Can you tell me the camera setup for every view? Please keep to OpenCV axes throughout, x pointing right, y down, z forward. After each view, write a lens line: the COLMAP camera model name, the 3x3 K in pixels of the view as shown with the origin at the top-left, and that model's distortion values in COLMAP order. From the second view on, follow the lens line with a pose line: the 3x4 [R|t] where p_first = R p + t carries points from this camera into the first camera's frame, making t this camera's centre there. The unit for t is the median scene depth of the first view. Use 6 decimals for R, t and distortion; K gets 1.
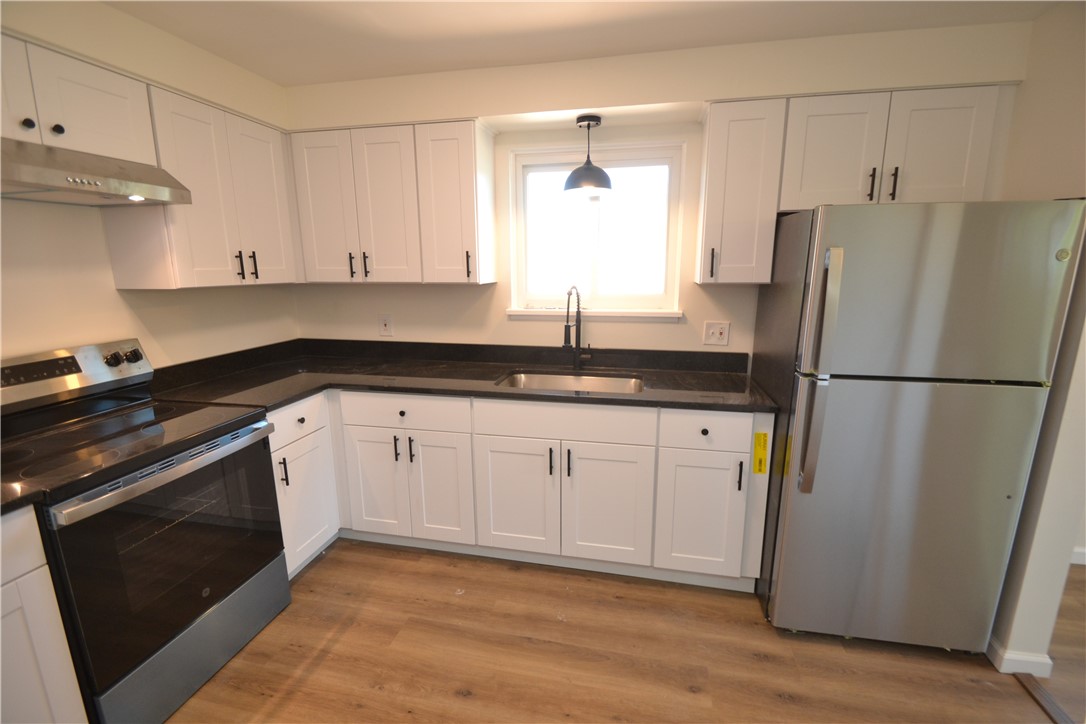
lens RADIAL K [[486.6, 0, 544.1], [0, 486.6, 370.0], [0, 0, 1]] dist [0.020659, -0.013191]
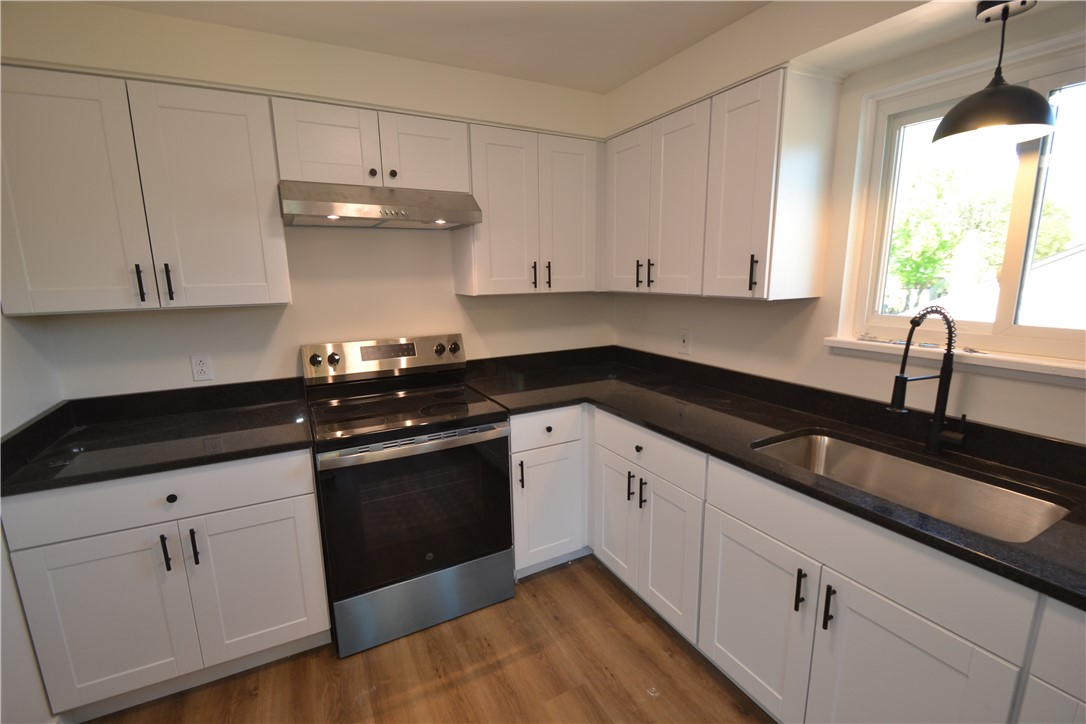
lens RADIAL K [[486.6, 0, 544.1], [0, 486.6, 370.0], [0, 0, 1]] dist [0.020659, -0.013191]
pose [[0.646257, 0.148041, -0.748623, 0.224978], [-0.153404, 0.986179, 0.062591, -0.075834], [0.747542, 0.074392, 0.660035, 0.315034]]
